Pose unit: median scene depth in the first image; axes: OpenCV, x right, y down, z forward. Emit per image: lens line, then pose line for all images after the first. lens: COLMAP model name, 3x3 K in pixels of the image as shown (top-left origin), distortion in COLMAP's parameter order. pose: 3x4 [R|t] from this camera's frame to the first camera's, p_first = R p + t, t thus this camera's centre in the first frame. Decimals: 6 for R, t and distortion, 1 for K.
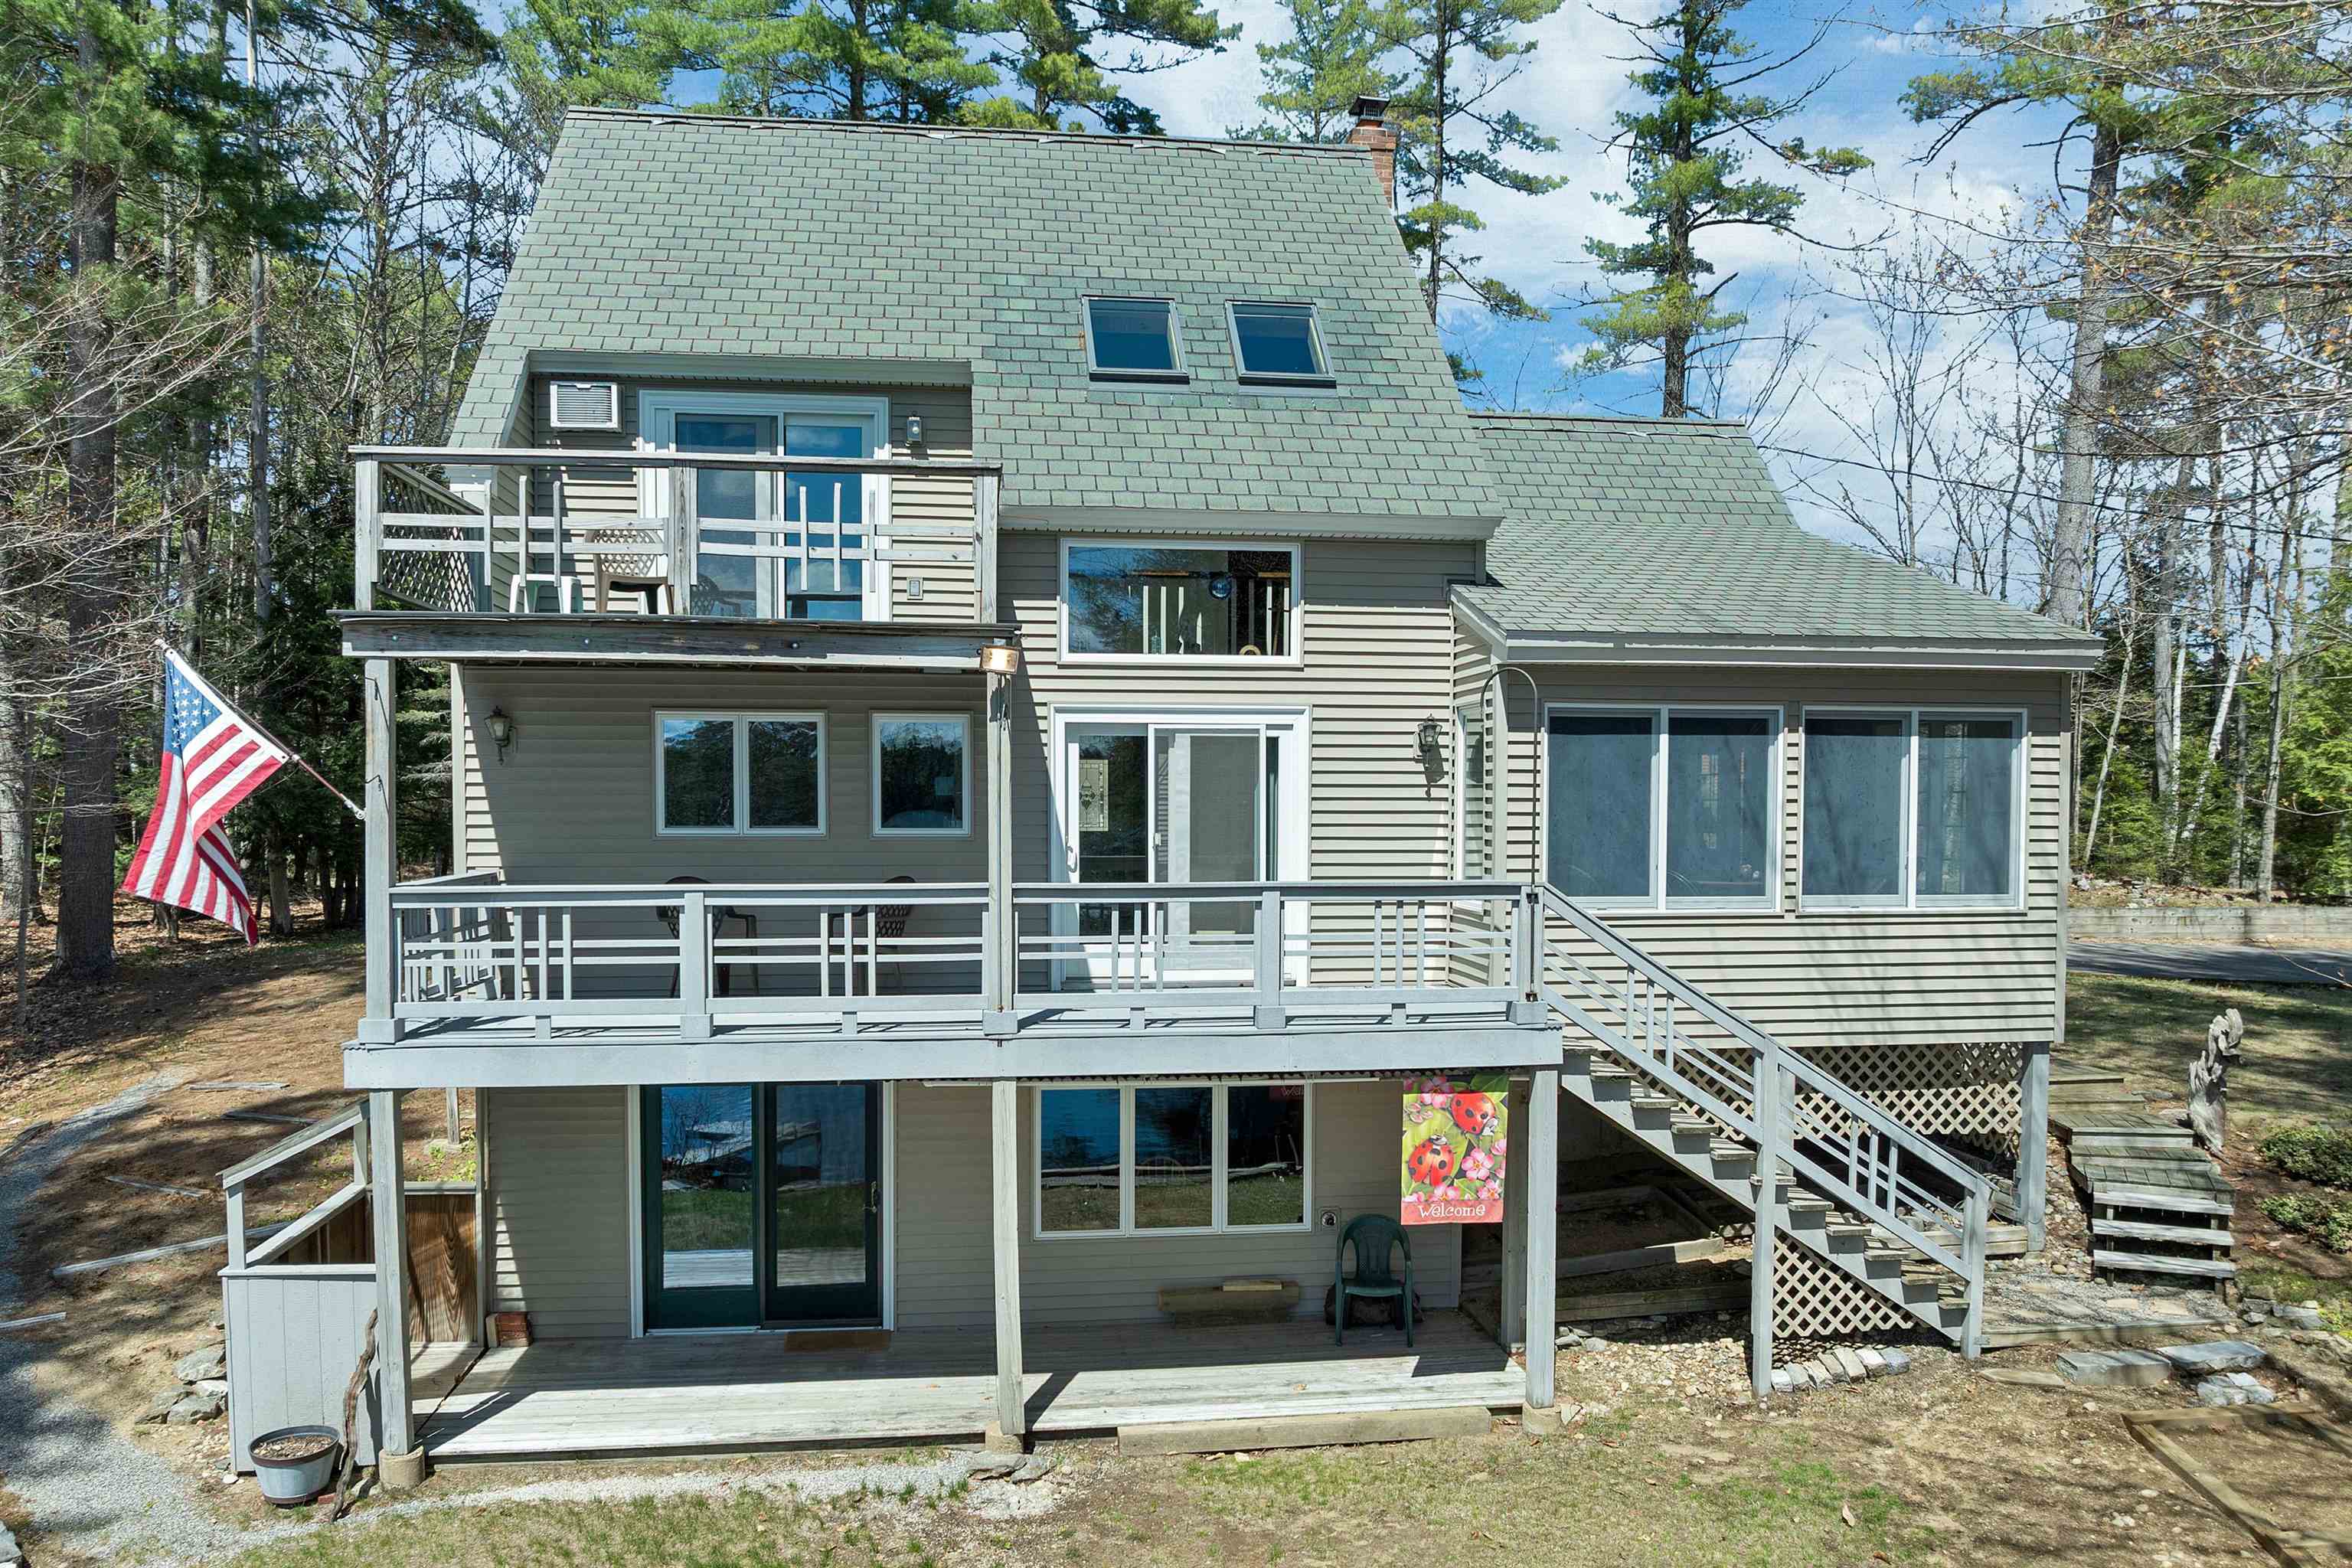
lens RADIAL K [[1675.4, 0, 1172.6], [0, 1675.4, 798.1], [0, 0, 1]] dist [-0.002119, 0.002589]
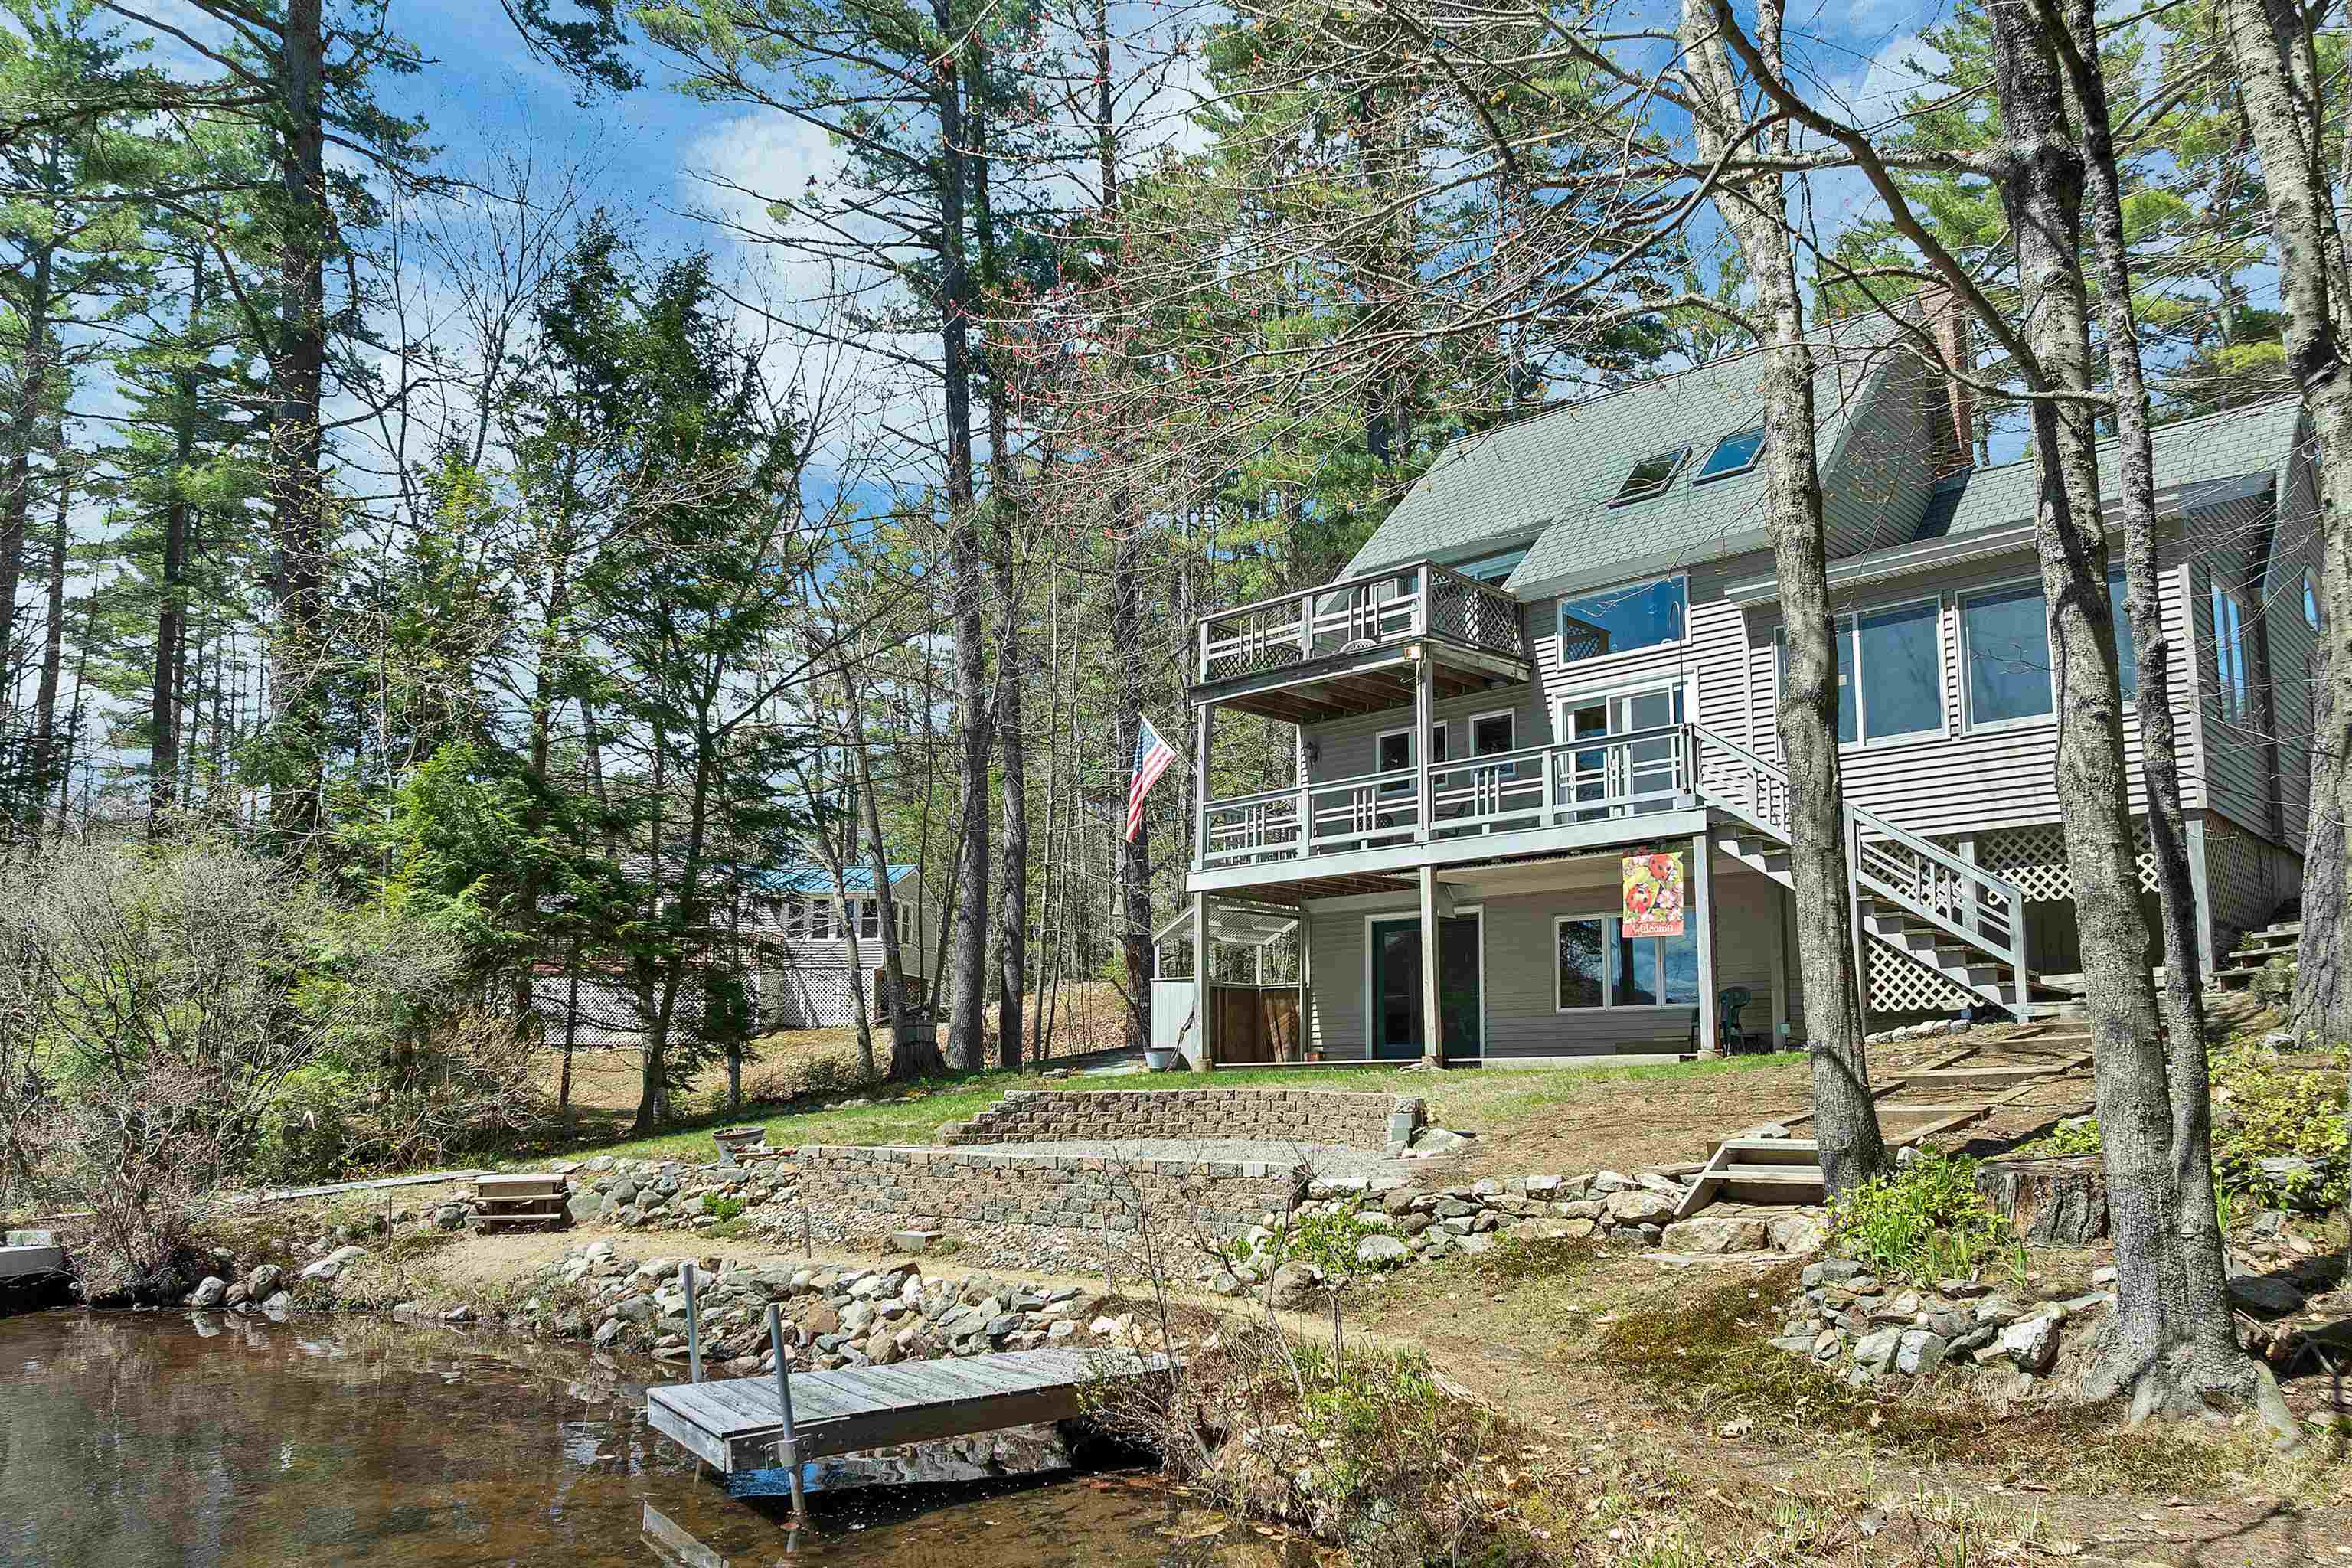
lens RADIAL K [[1675.4, 0, 1177.2], [0, 1675.4, 784.6], [0, 0, 1]] dist [-0.002119, 0.002589]
pose [[0.631234, -0.140318, -0.762794, 1.093560], [-0.017437, 0.980682, -0.194829, 0.418512], [0.775396, 0.136284, 0.616593, -0.365144]]
